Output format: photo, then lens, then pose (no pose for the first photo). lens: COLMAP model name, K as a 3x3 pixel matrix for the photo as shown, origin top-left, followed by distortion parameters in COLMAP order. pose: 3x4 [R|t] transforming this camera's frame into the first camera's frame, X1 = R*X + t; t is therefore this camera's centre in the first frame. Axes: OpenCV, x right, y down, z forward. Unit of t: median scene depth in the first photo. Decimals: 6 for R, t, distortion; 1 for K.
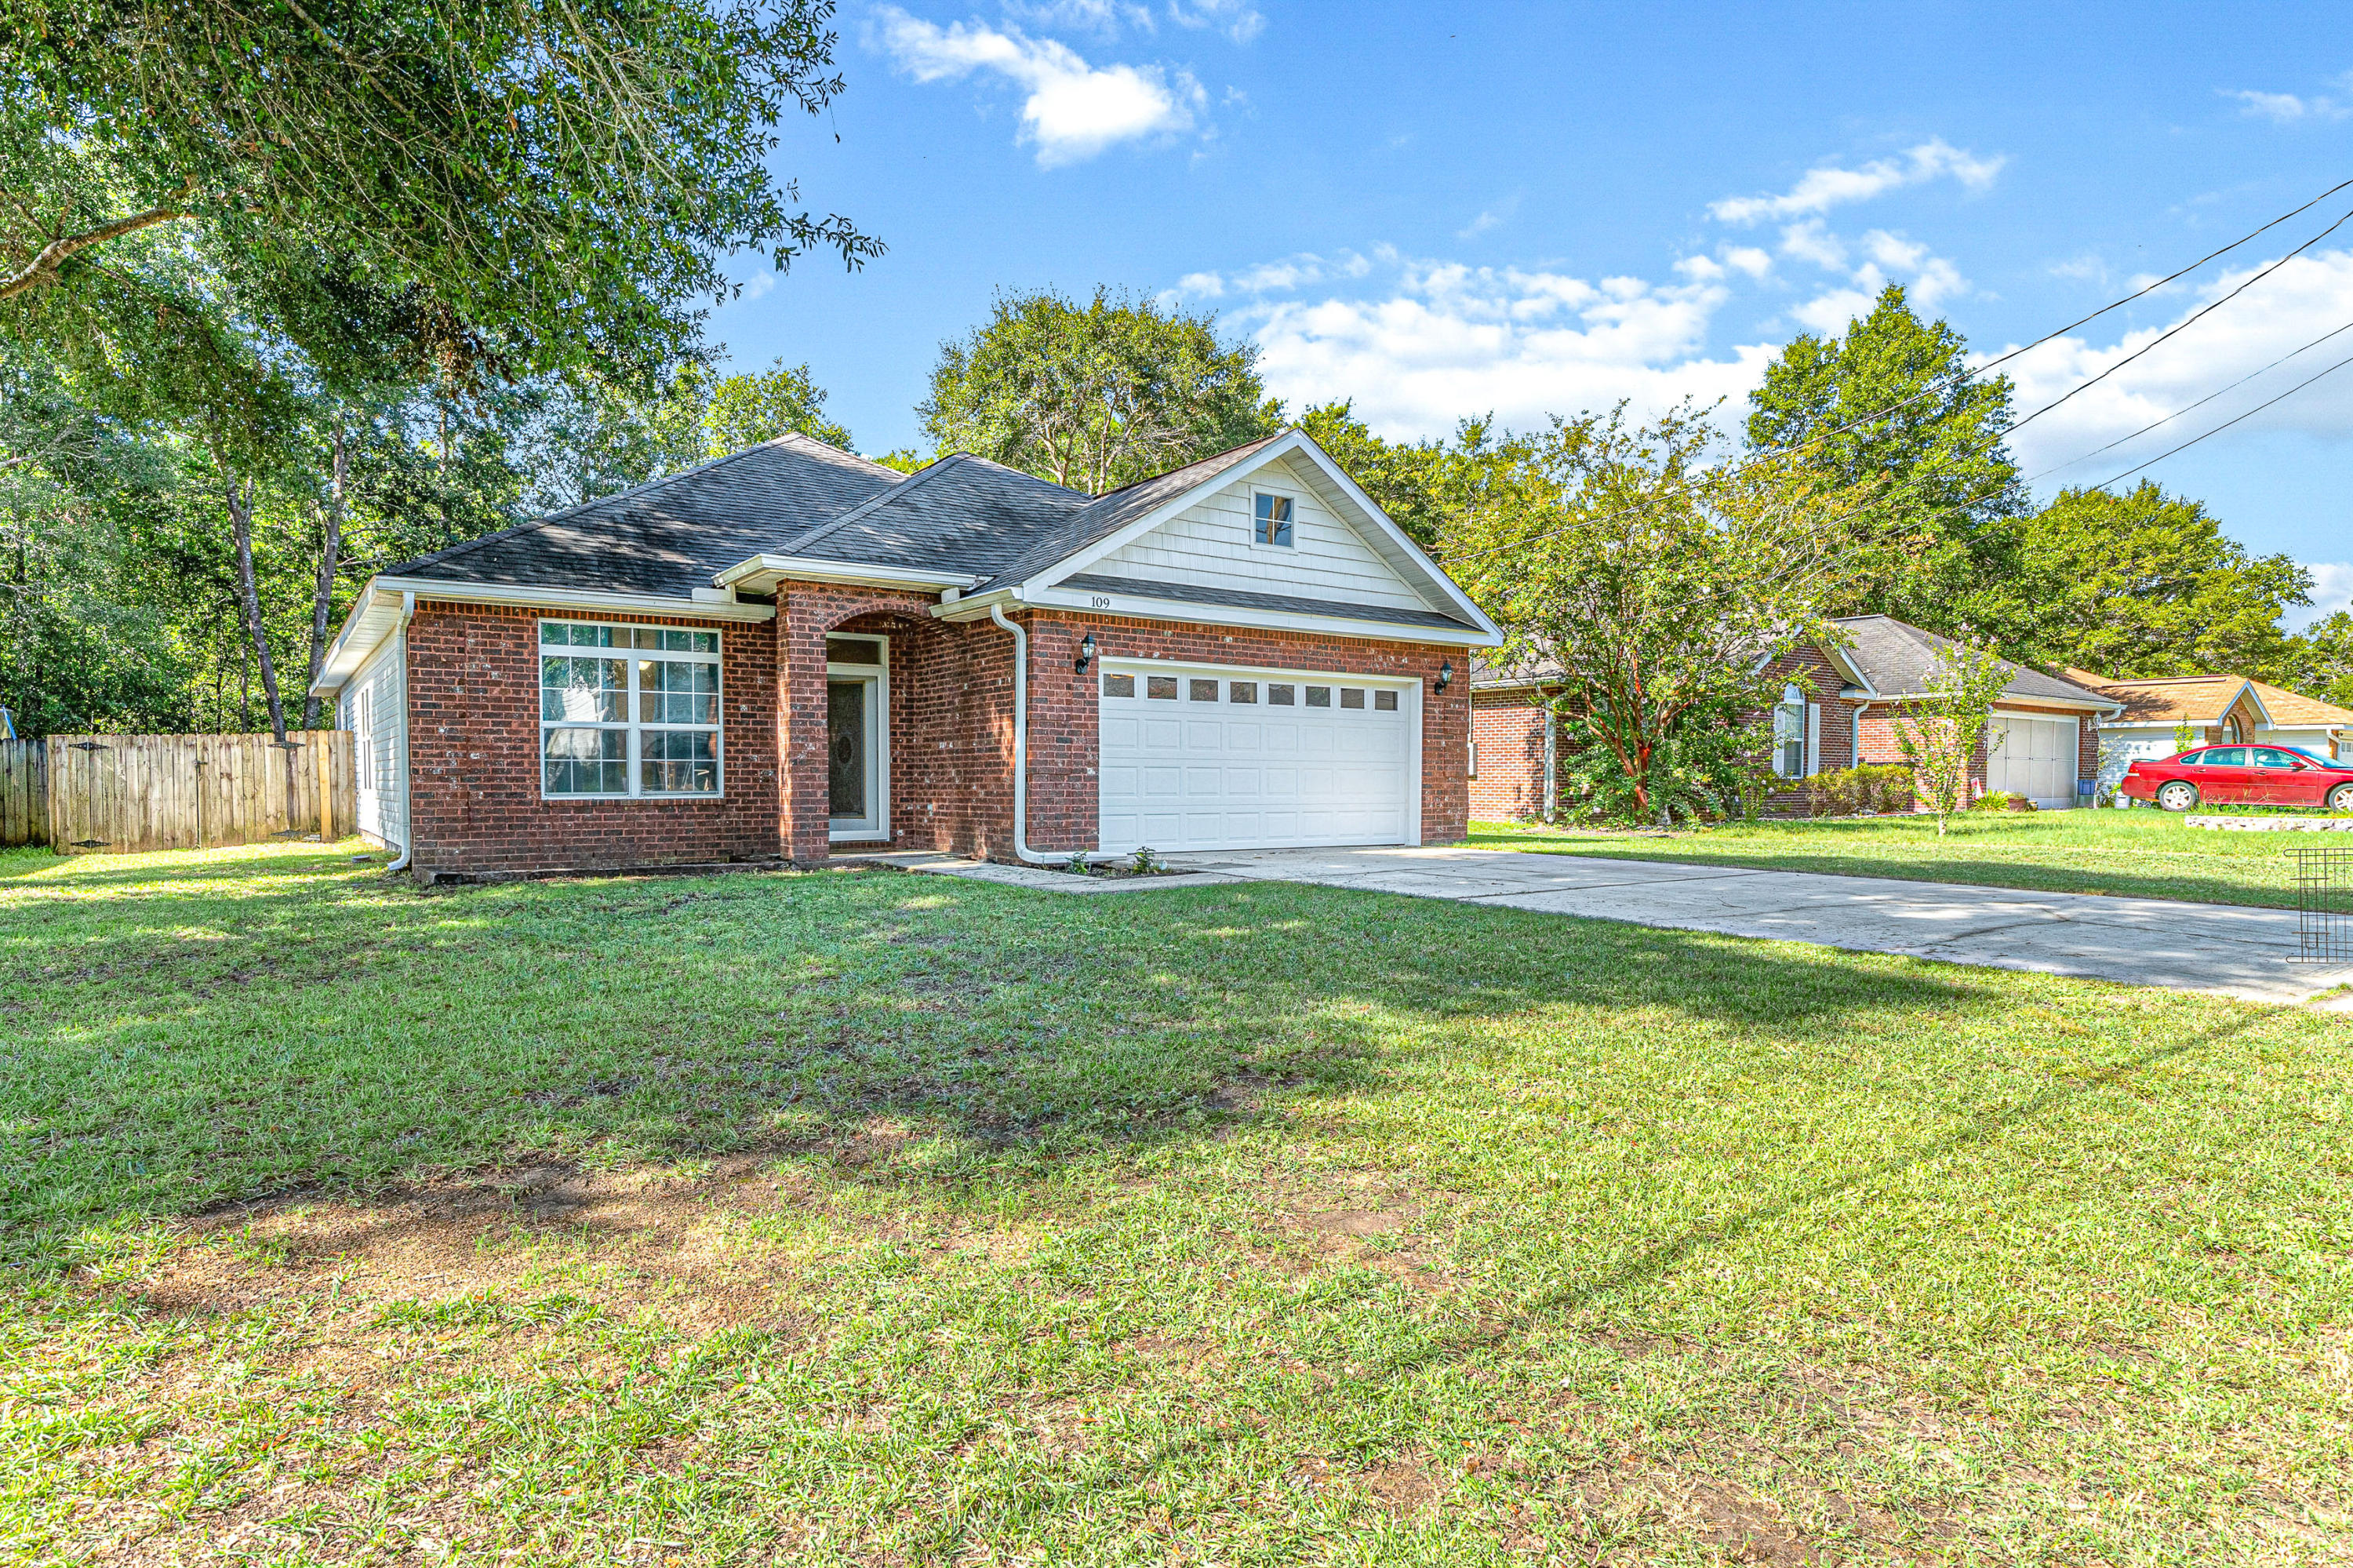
lens RADIAL K [[1266.1, 0, 1168.8], [0, 1266.1, 819.6], [0, 0, 1]] dist [0.002447, -0.002950]
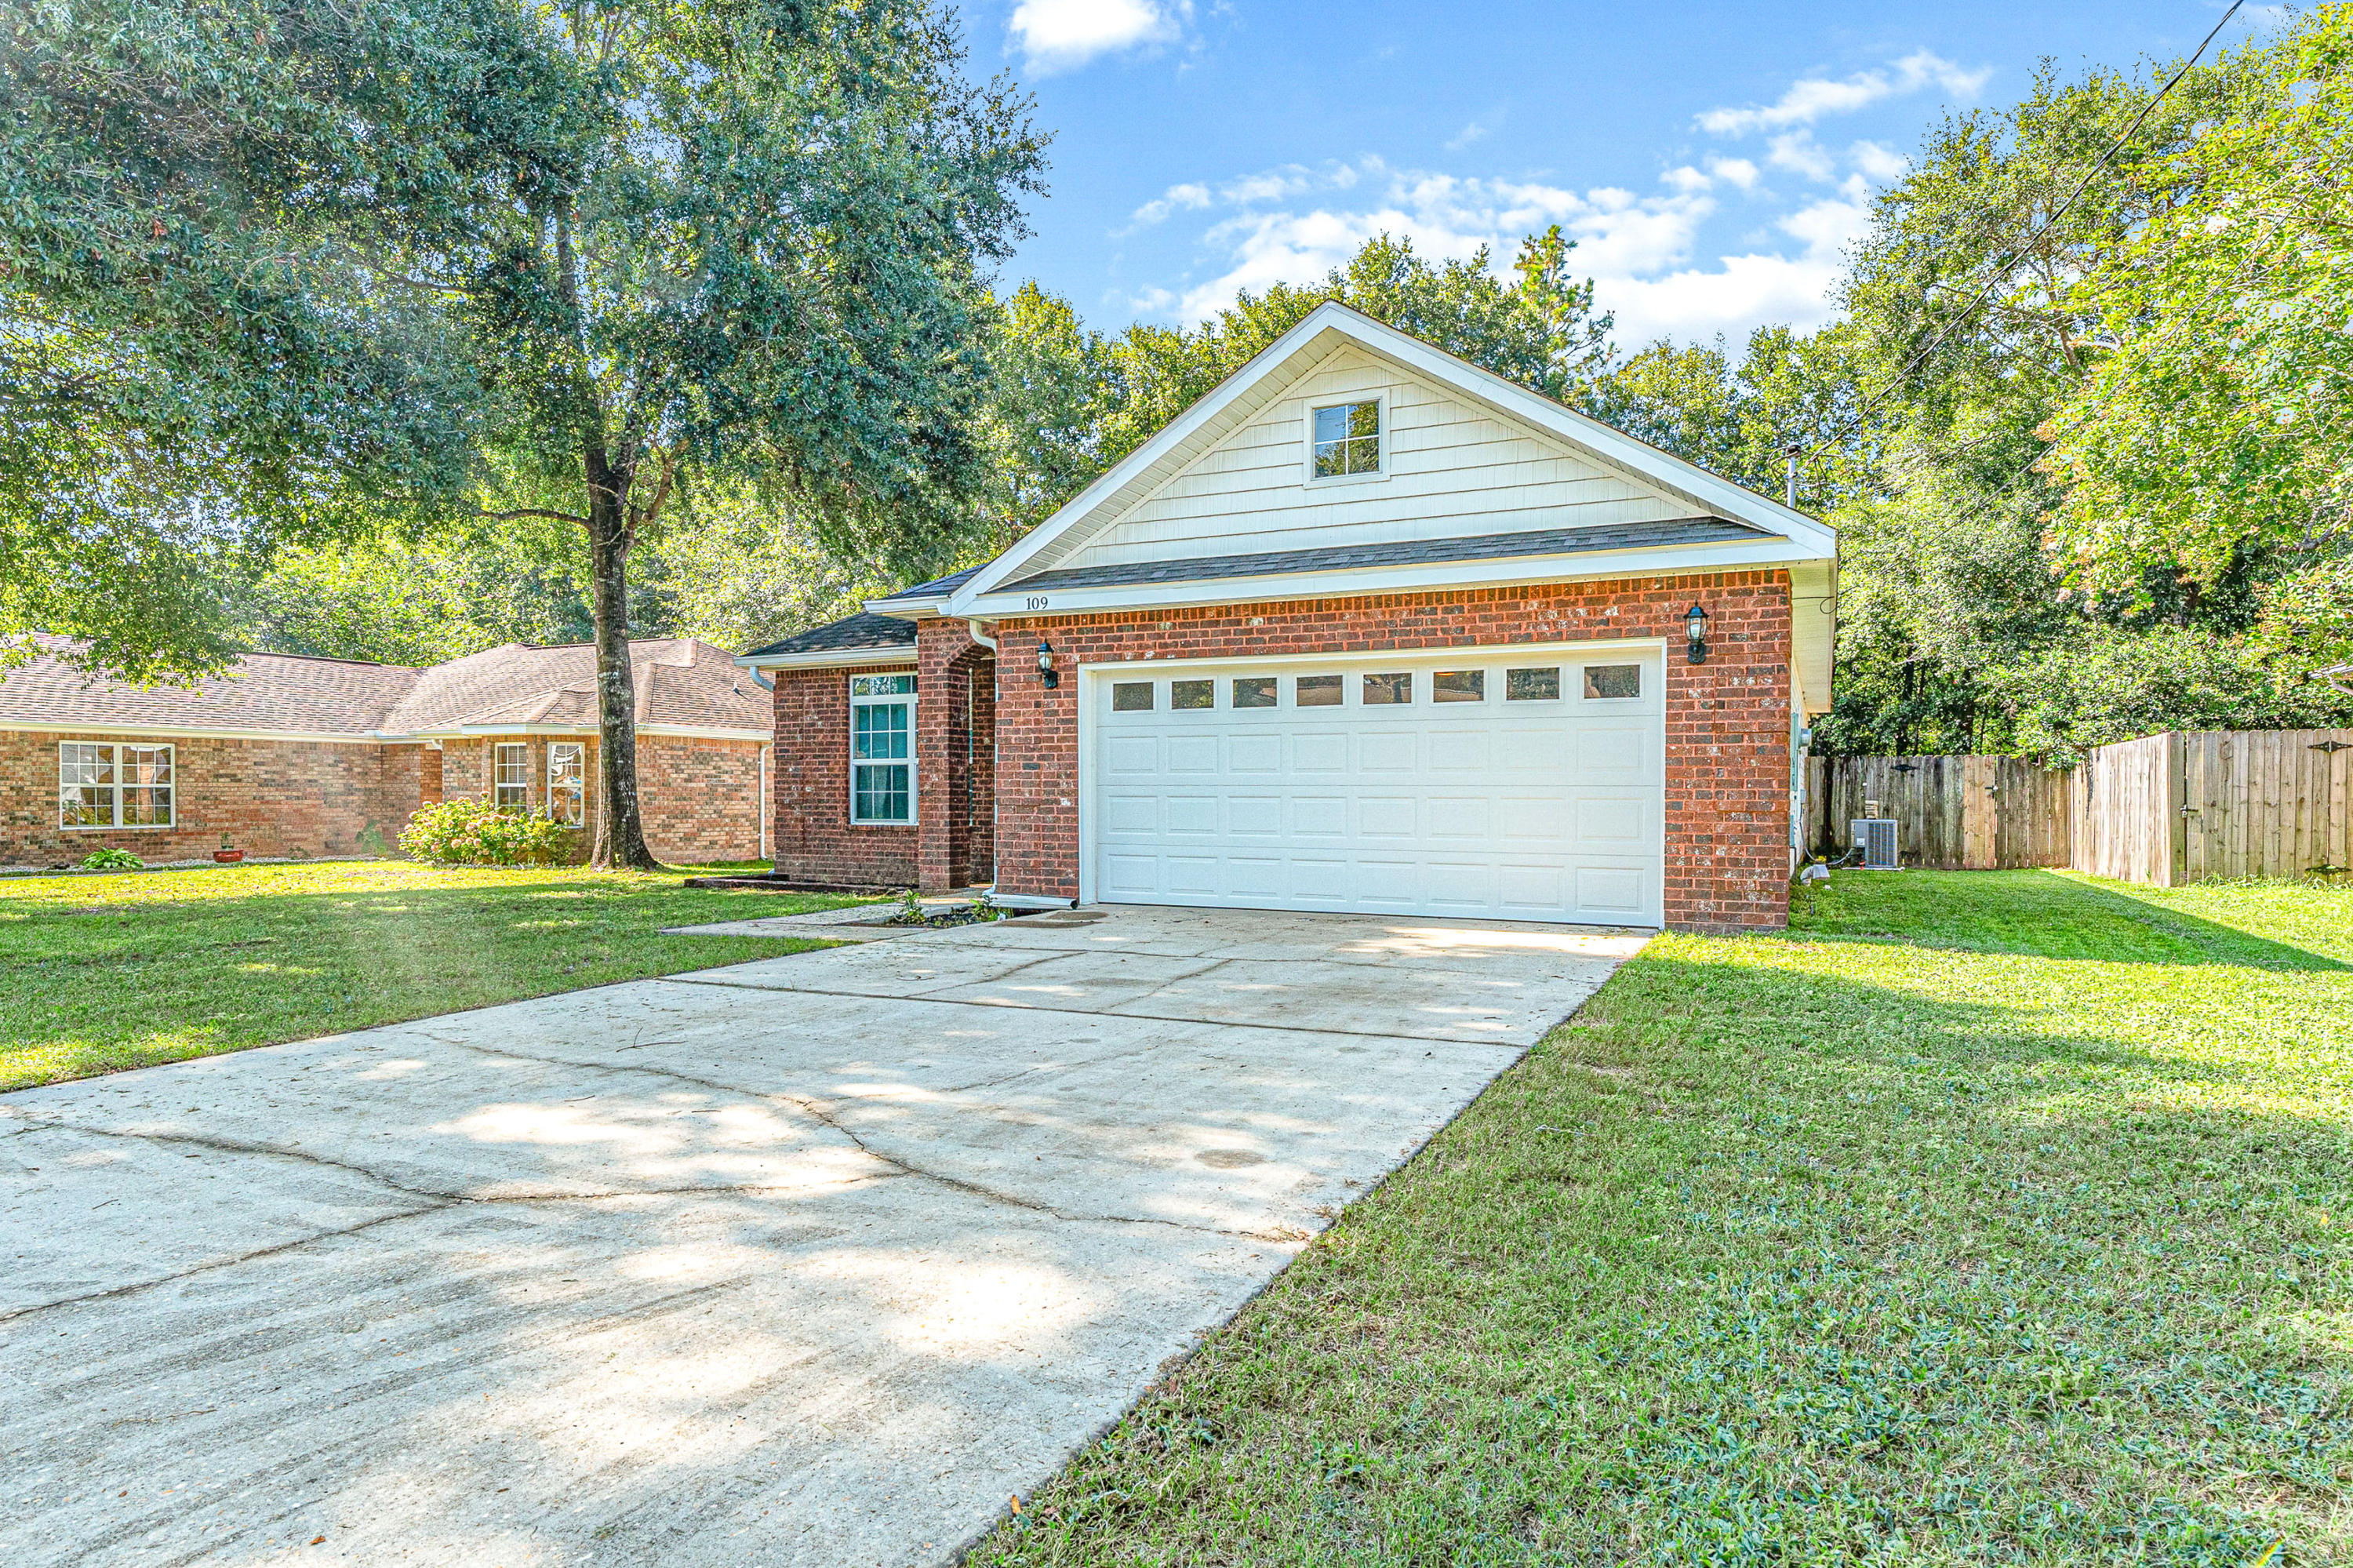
lens RADIAL K [[1266.1, 0, 1168.8], [0, 1266.1, 819.6], [0, 0, 1]] dist [0.002447, -0.002950]
pose [[0.521724, 0.014918, -0.852984, 0.690338], [-0.025027, 0.999684, 0.002176, -0.029893], [0.852747, 0.020212, 0.521933, 0.615529]]
